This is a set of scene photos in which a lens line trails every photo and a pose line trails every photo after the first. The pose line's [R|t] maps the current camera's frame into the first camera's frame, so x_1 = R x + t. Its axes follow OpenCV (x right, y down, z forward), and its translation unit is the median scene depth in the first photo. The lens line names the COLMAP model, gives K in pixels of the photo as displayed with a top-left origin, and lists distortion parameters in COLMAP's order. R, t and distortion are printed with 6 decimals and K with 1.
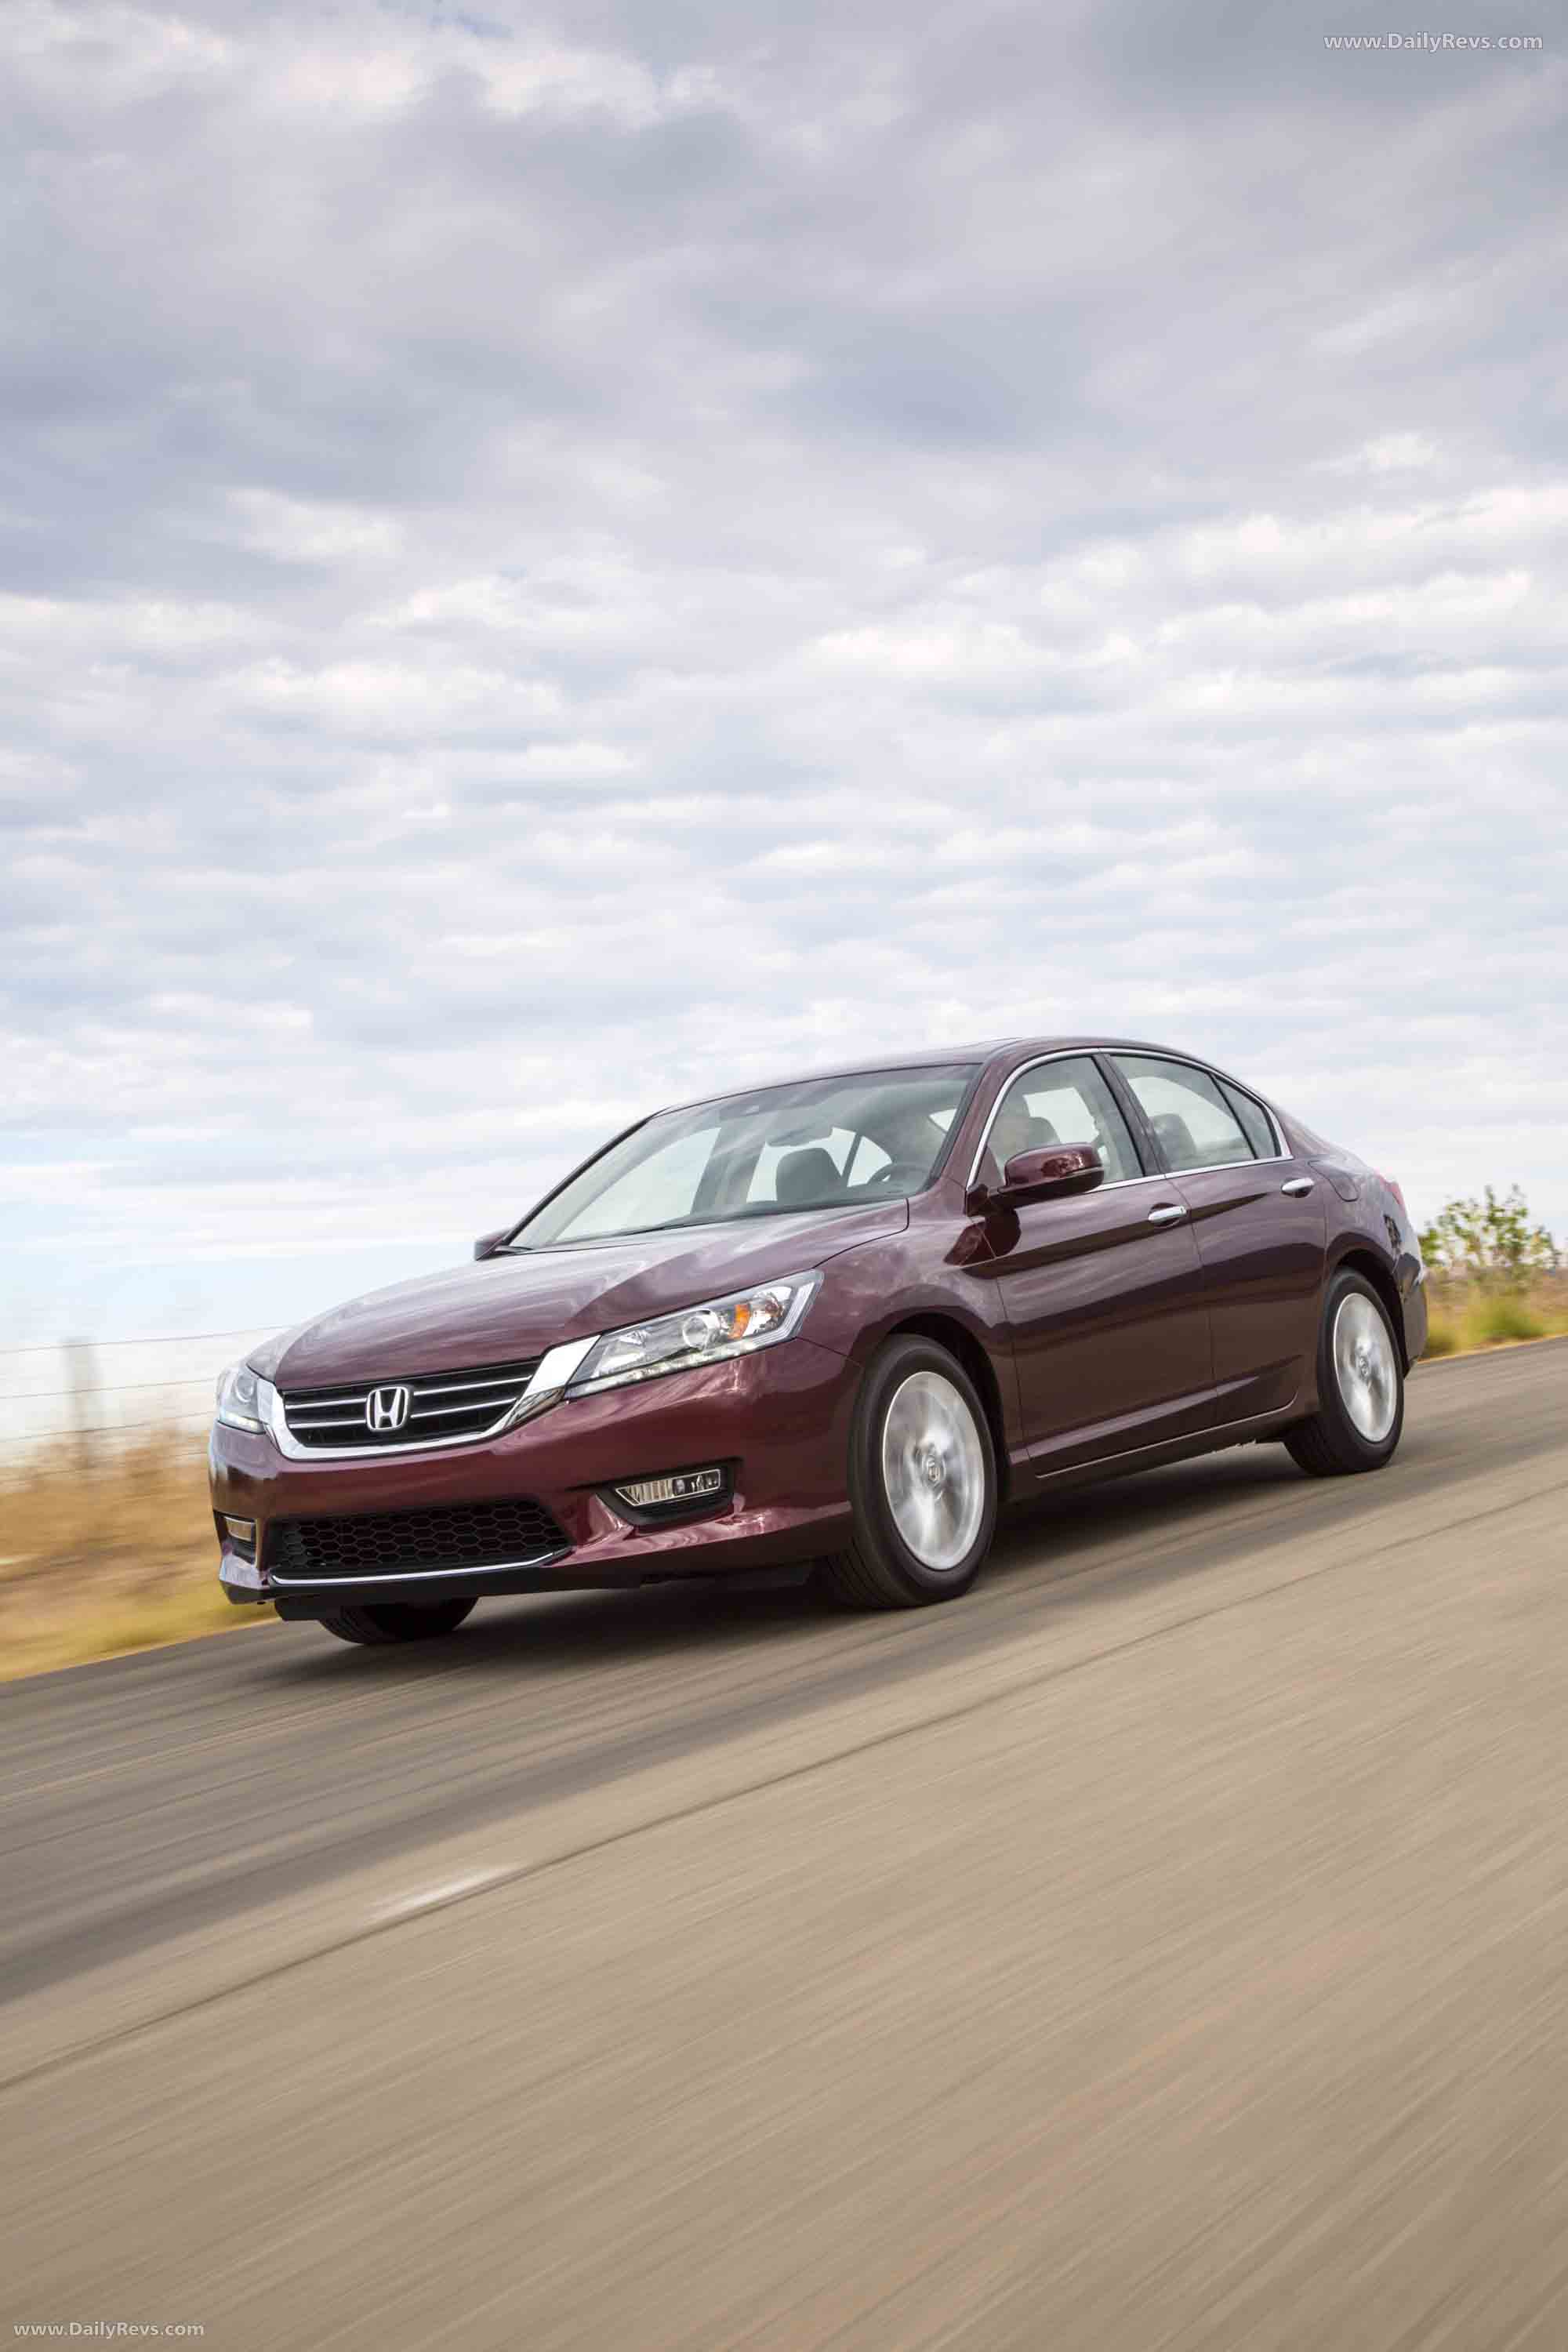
lens RADIAL K [[3173.3, 0, 719.5], [0, 3173.3, 1201.3], [0, 0, 1]] dist [0.207772, 0.000000]
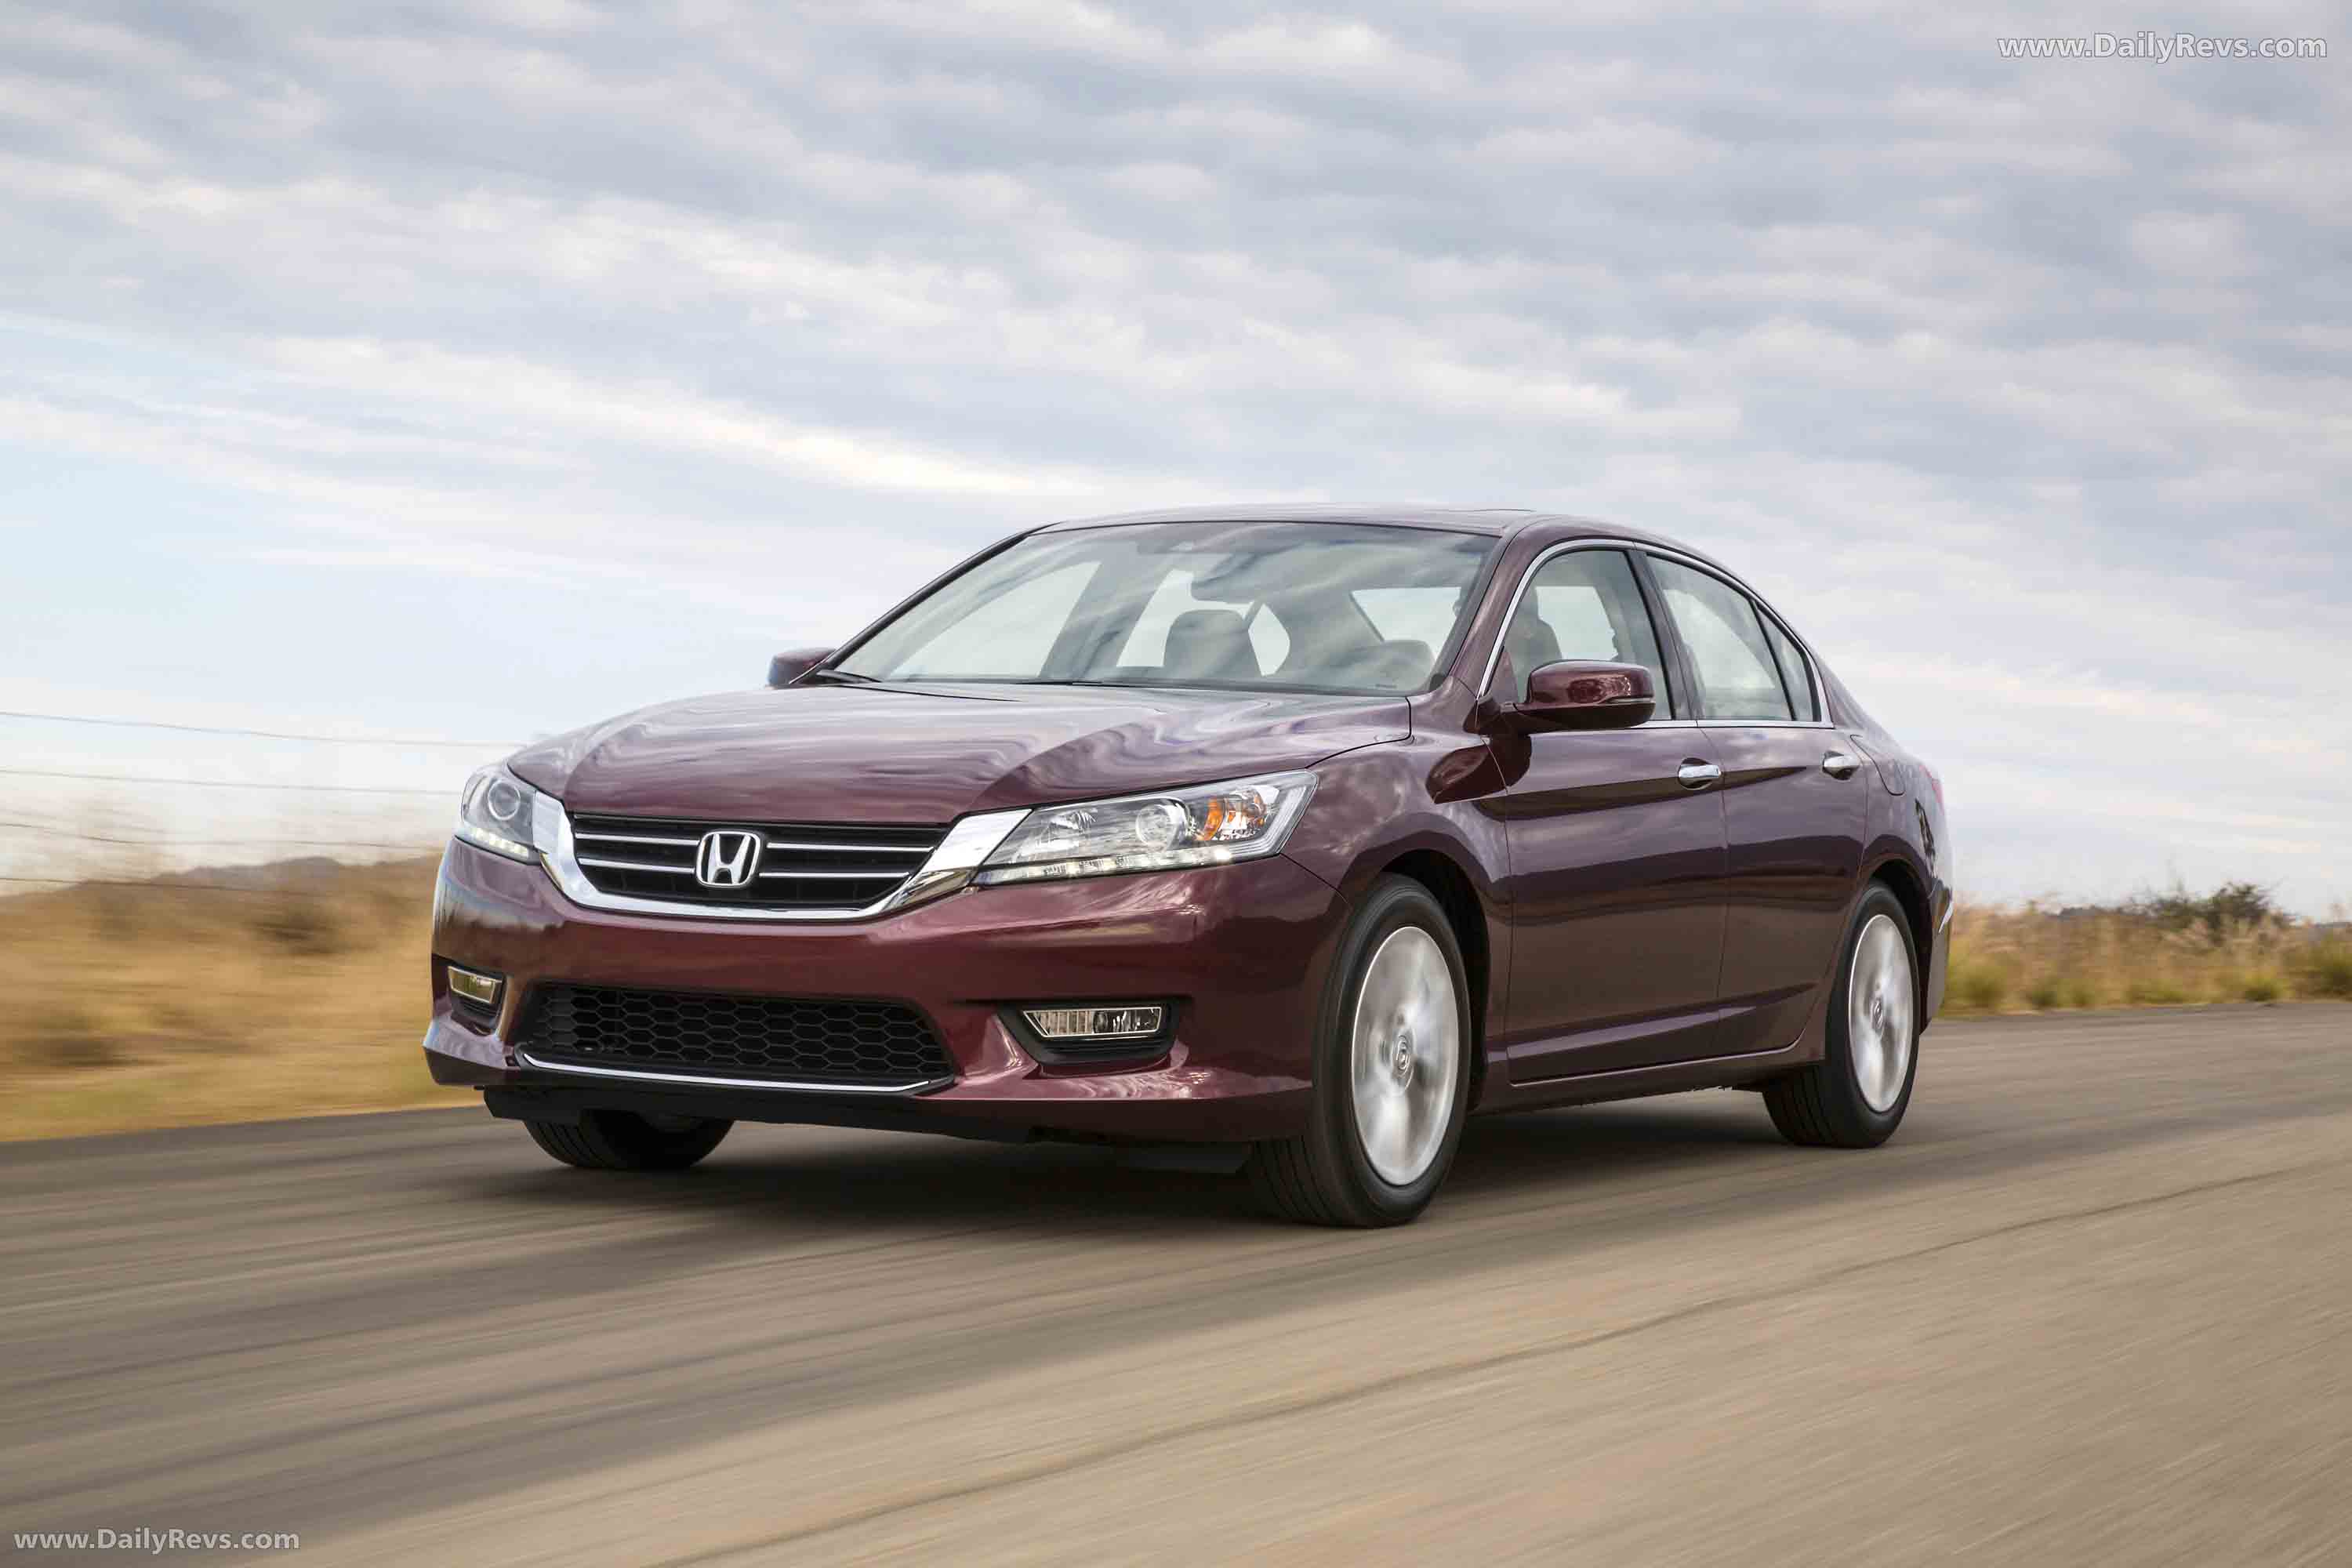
lens RADIAL K [[4432.5, 0, 1171.6], [0, 4432.5, 800.8], [0, 0, 1]] dist [0.304277, 0.000000]
pose [[0.982856, 0.163026, 0.086120, -0.088410], [-0.165277, 0.986052, 0.019644, 0.012461], [-0.081716, -0.033541, 0.996091, -0.056772]]
